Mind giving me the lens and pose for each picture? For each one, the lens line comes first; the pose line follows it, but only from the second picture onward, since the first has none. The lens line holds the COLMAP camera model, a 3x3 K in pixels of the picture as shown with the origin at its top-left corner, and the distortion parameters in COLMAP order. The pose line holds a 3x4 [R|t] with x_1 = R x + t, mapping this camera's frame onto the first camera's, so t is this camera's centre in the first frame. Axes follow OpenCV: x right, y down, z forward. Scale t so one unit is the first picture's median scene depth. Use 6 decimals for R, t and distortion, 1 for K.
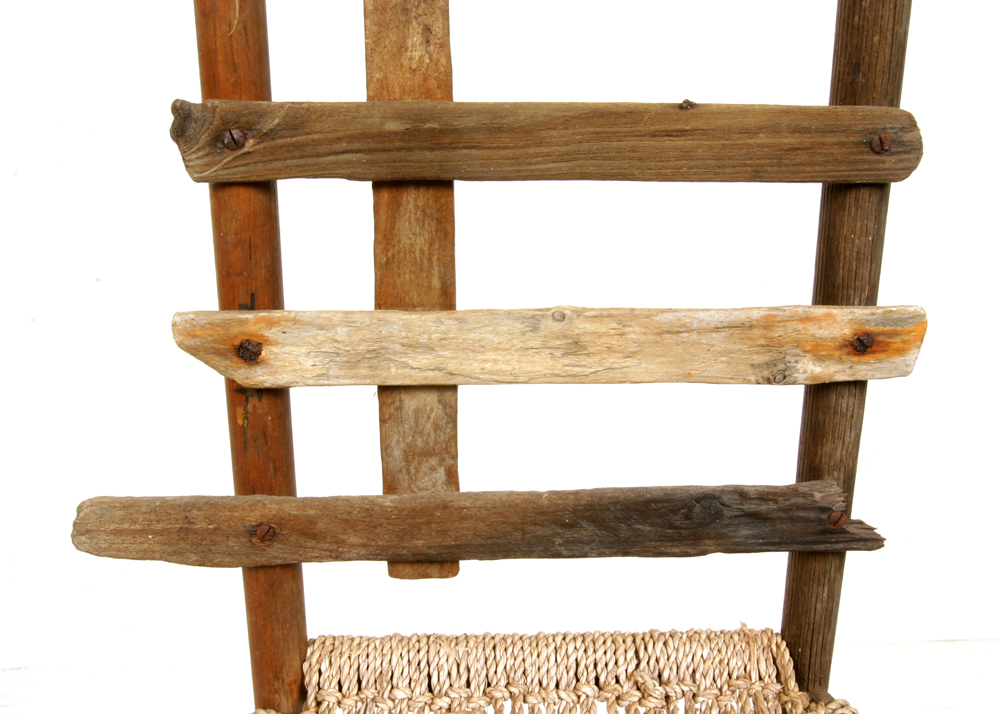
lens RADIAL K [[1100.8, 0, 508.3], [0, 1100.8, 386.9], [0, 0, 1]] dist [-0.060685, 0.000000]
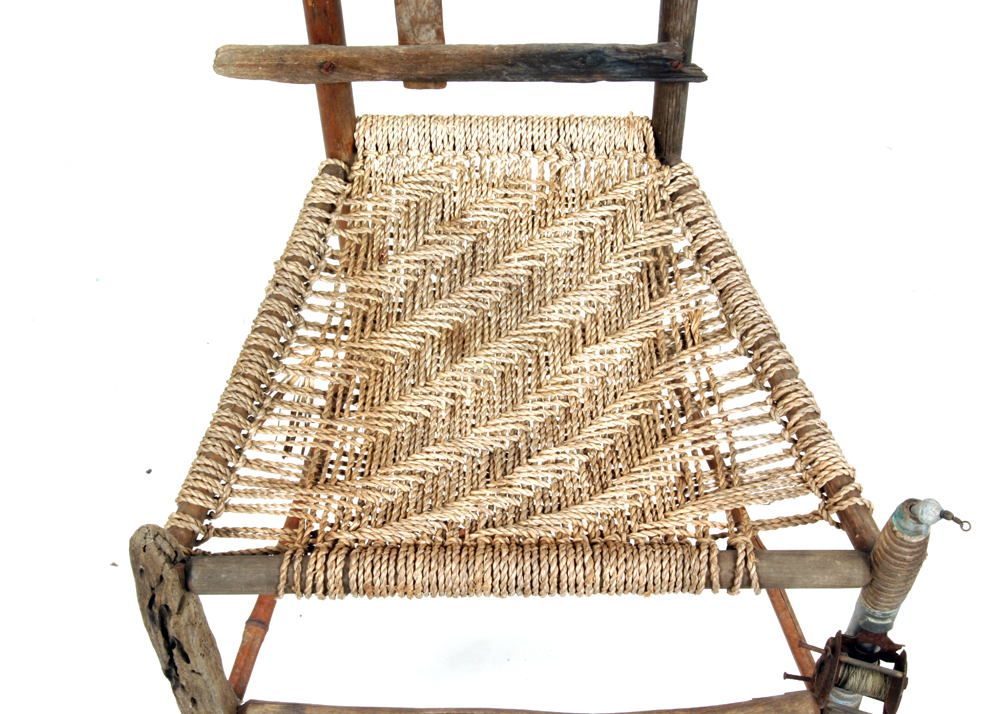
lens RADIAL K [[1408.0, 0, 500.5], [0, 1408.0, 357.2], [0, 0, 1]] dist [-0.193509, 0.000000]
pose [[0.997651, 0.033723, -0.059627, 0.178930], [0.002009, 0.855656, 0.517540, -0.581235], [0.068473, -0.516445, 0.853579, -1.010501]]
